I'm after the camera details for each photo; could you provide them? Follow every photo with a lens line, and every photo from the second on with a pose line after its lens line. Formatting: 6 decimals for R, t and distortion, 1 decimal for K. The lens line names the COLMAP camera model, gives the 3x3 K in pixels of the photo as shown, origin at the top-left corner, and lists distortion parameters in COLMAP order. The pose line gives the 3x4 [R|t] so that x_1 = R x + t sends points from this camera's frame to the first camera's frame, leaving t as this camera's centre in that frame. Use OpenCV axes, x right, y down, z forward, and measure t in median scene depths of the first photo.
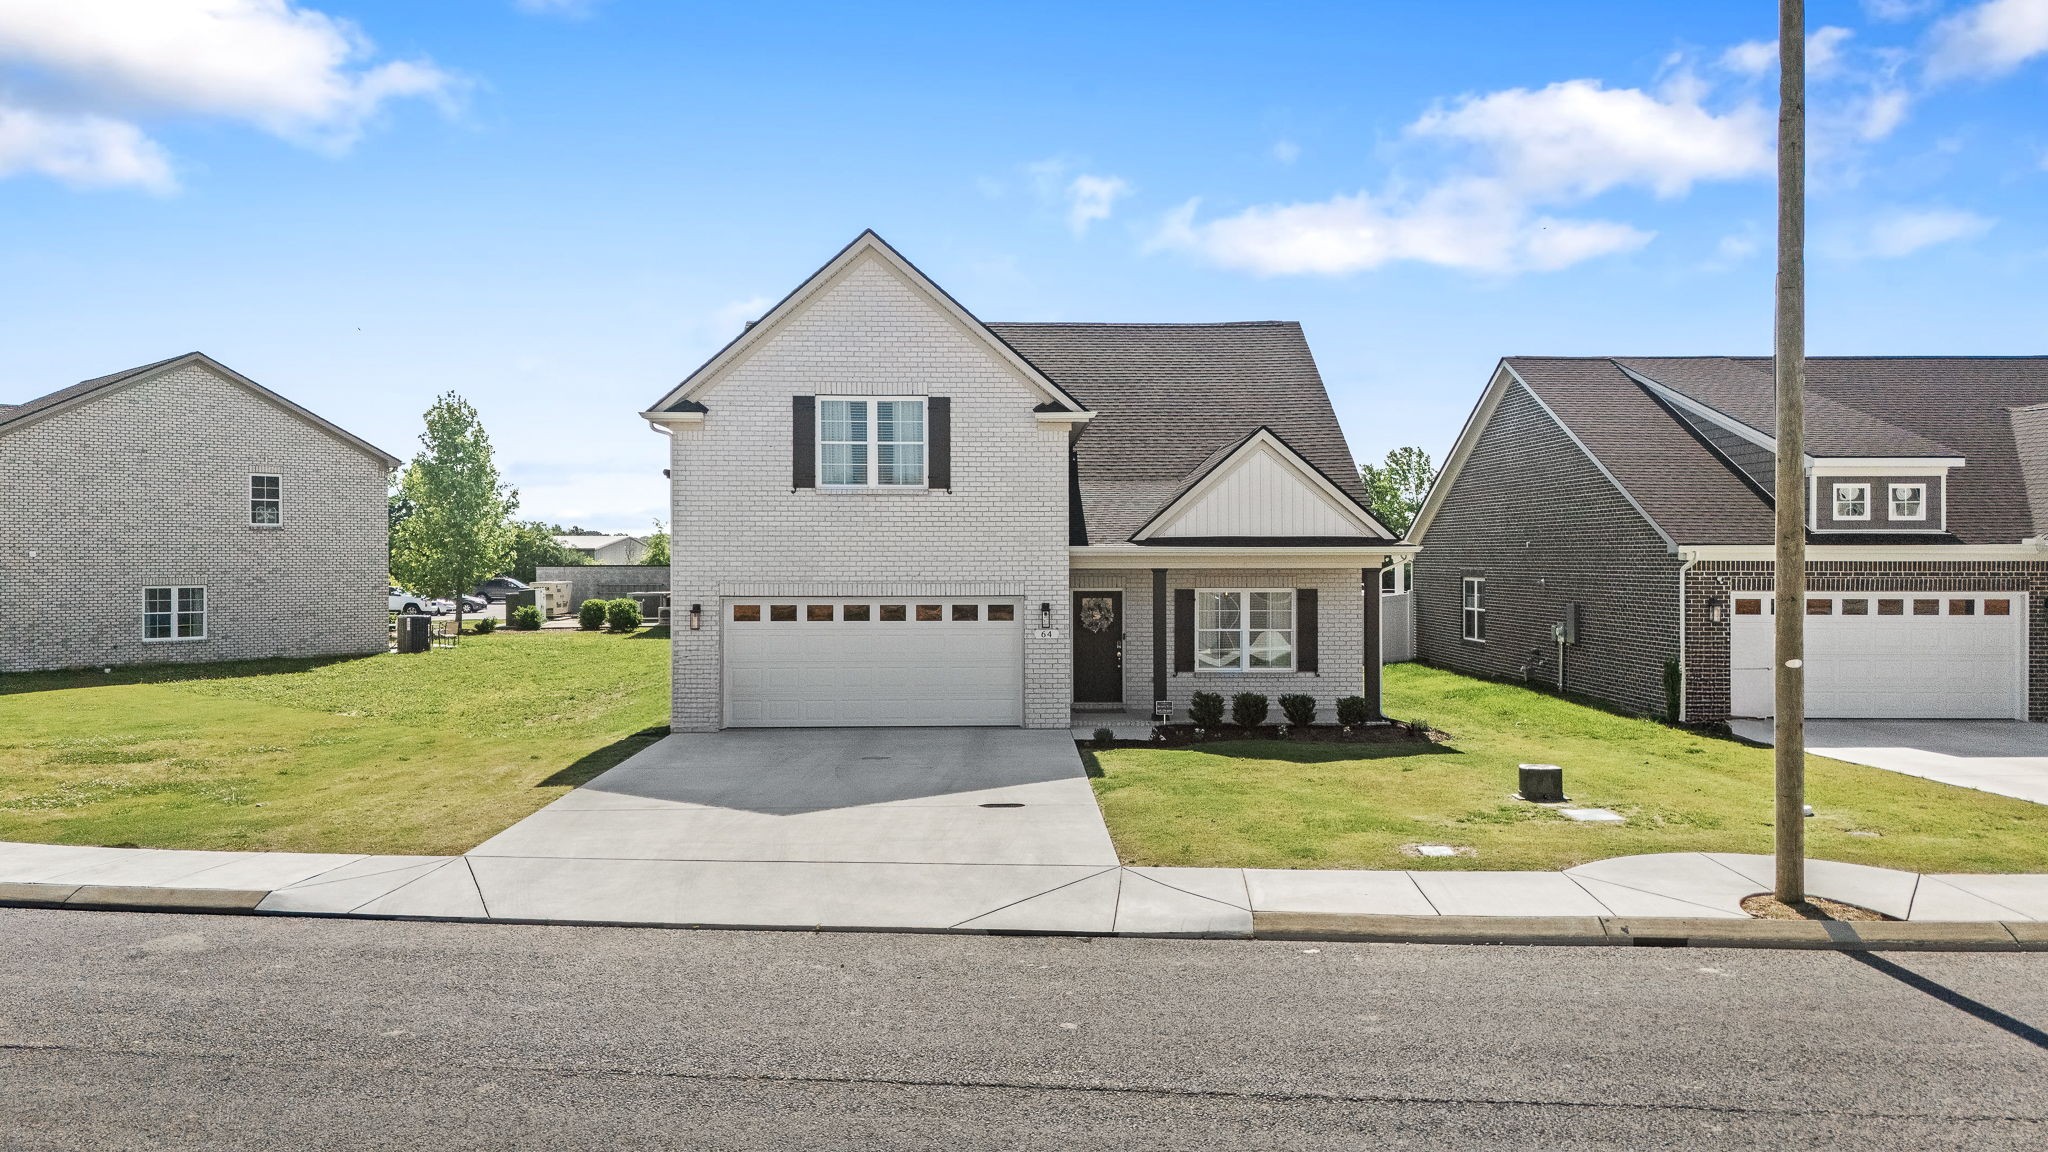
lens RADIAL K [[1530.5, 0, 1024.0], [0, 1530.5, 576.0], [0, 0, 1]] dist [0.122307, -0.163029]
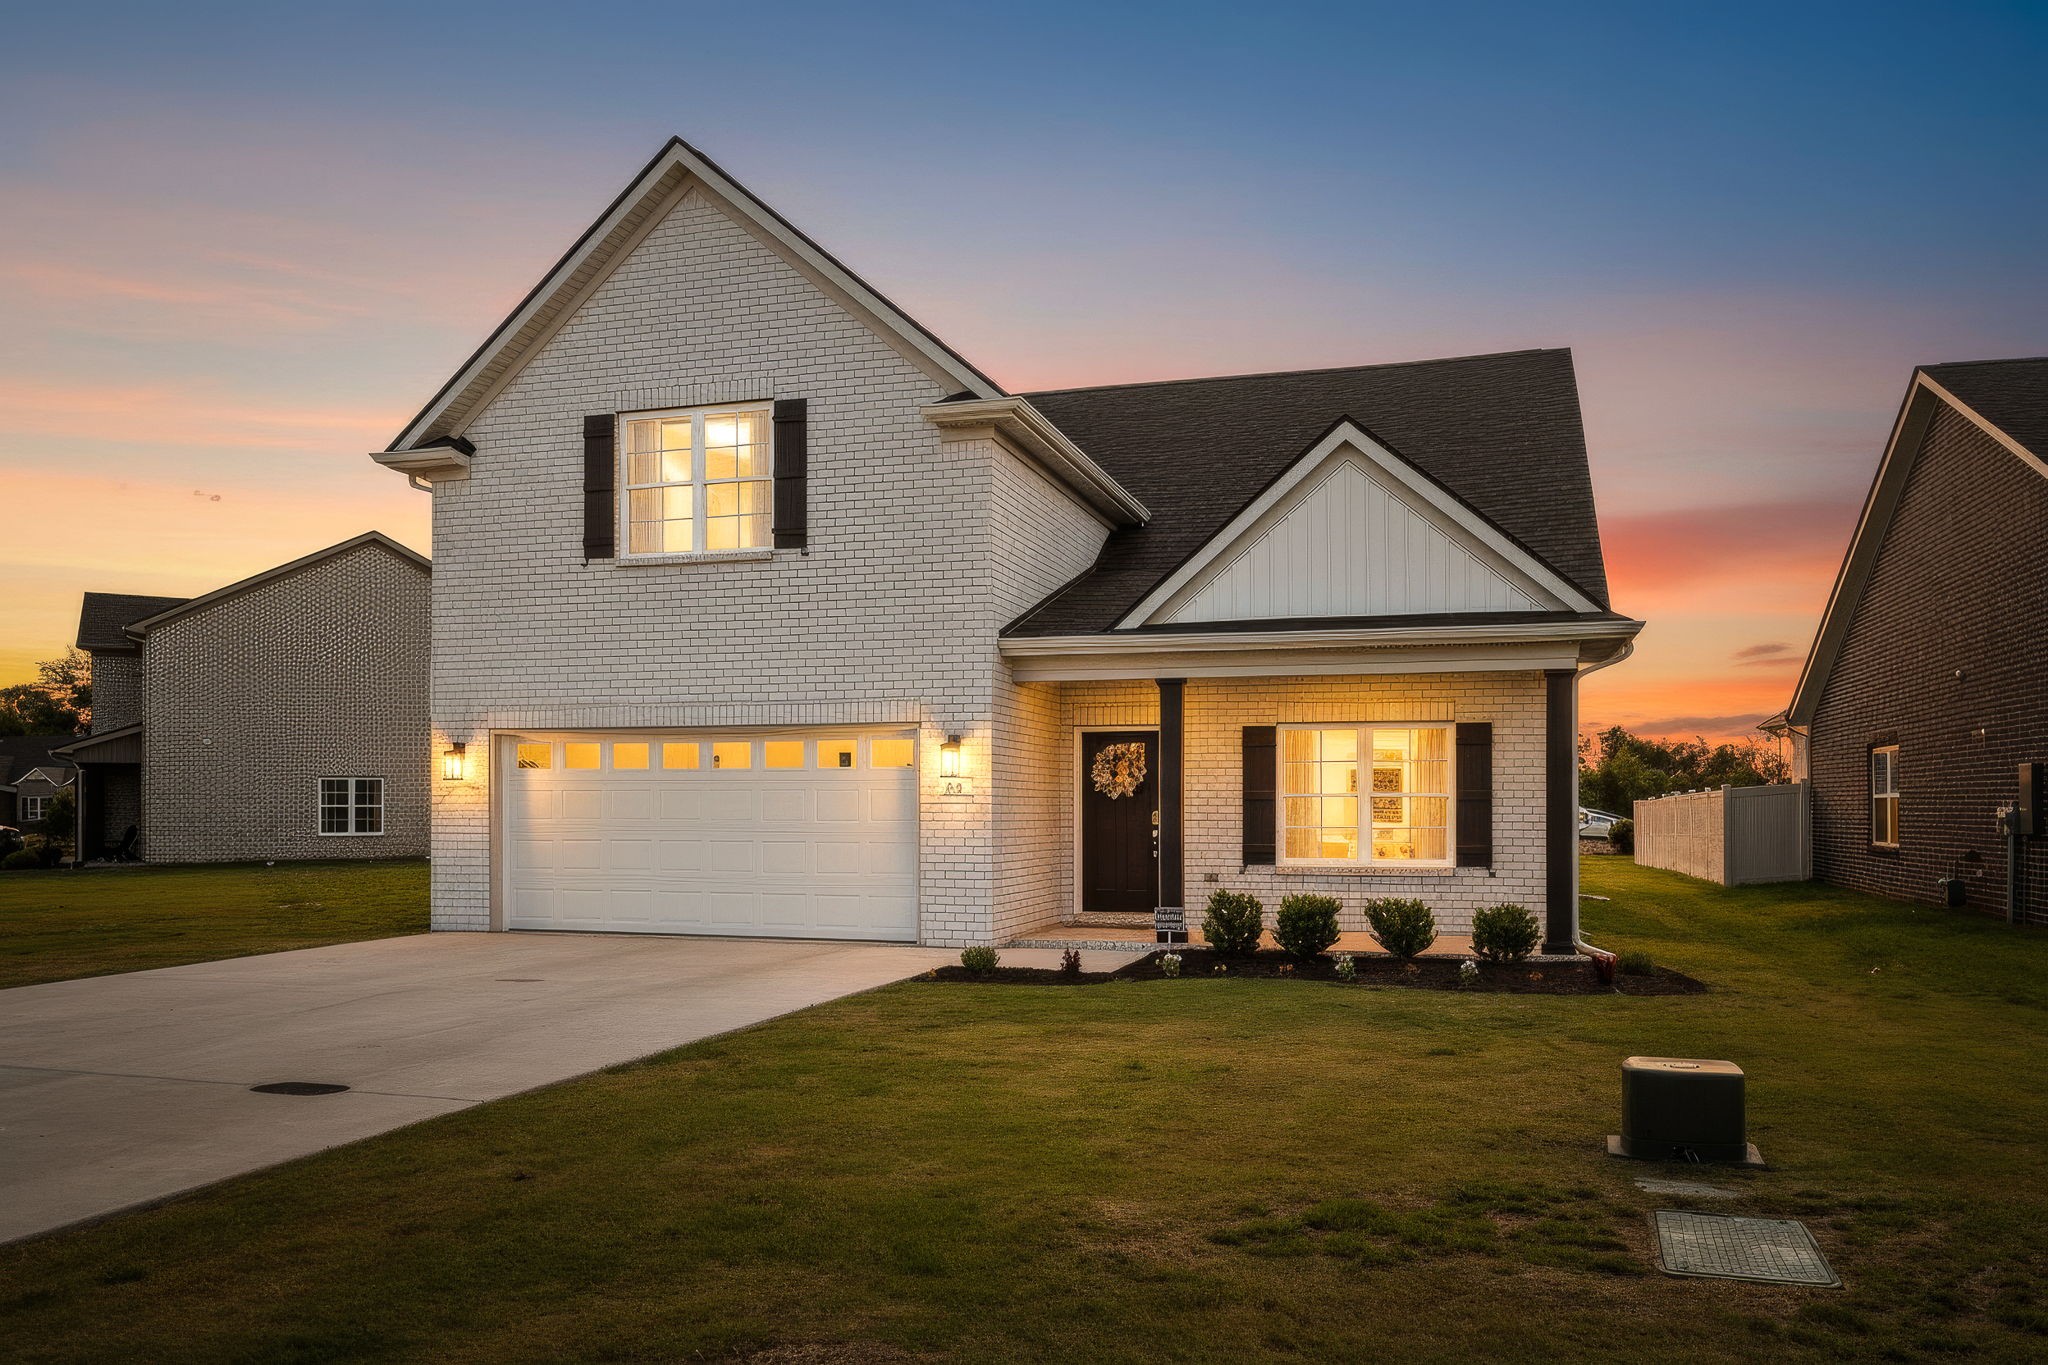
lens RADIAL K [[1478.5, 0, 1030.7], [0, 1478.5, 795.7], [0, 0, 1]] dist [-0.000506, -0.004864]
pose [[0.949110, 0.001869, -0.314941, 0.200971], [-0.007967, 0.999805, -0.018077, 0.046526], [0.314845, 0.019666, 0.948939, 0.428455]]
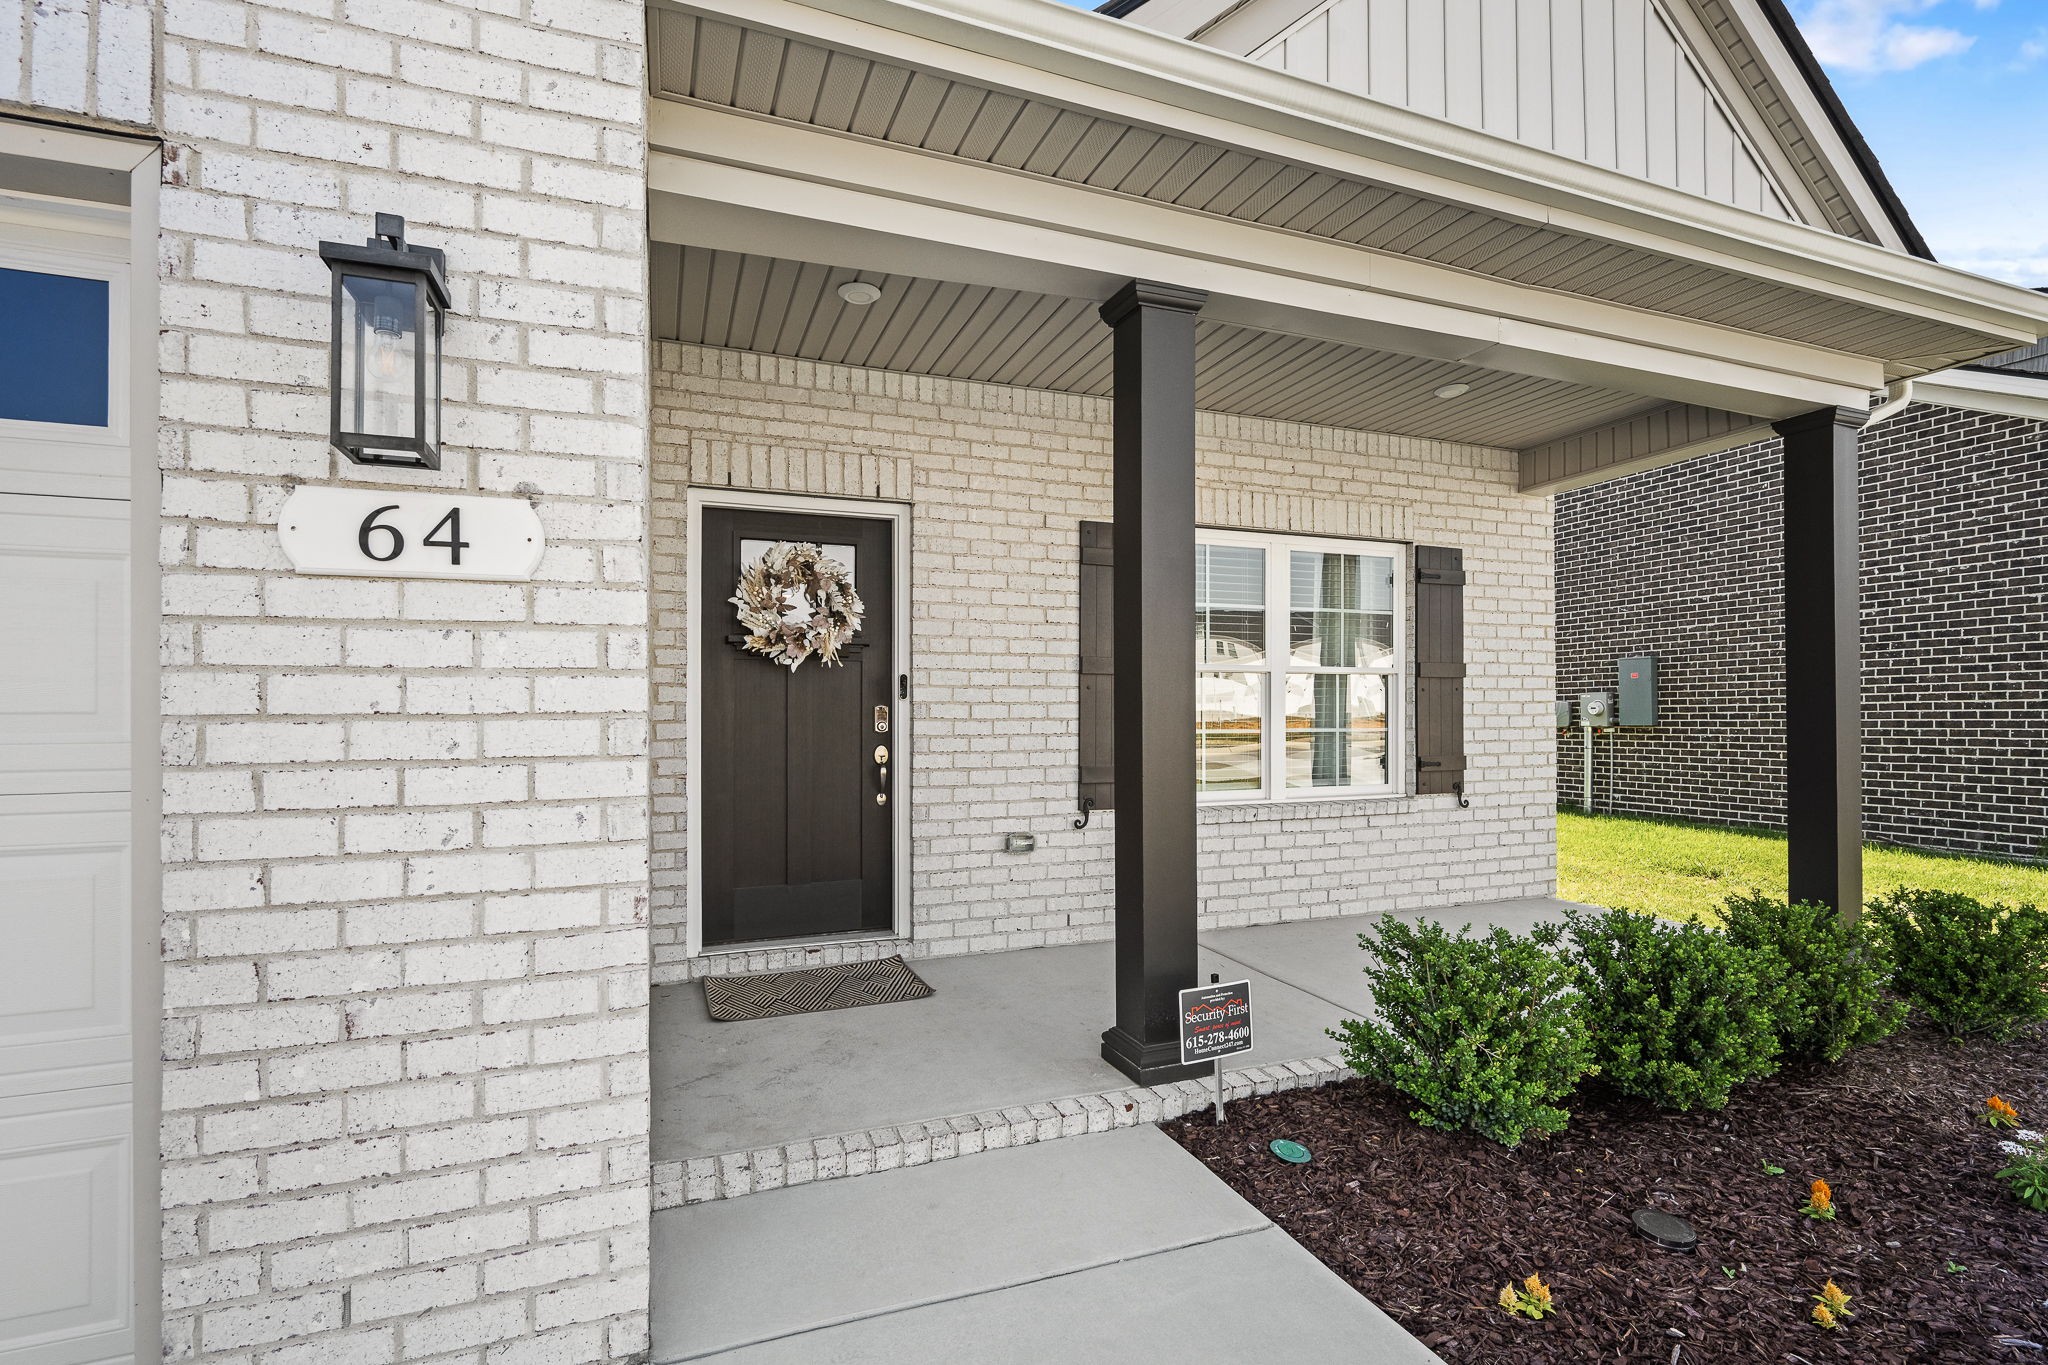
lens RADIAL K [[907.1, 0, 1015.6], [0, 907.1, 719.5], [0, 0, 1]] dist [0.000114, -0.000057]
pose [[0.940182, -0.003303, 0.340656, 0.029863], [0.007829, 0.999898, -0.011913, 0.047300], [-0.340582, 0.013867, 0.940112, 0.844129]]
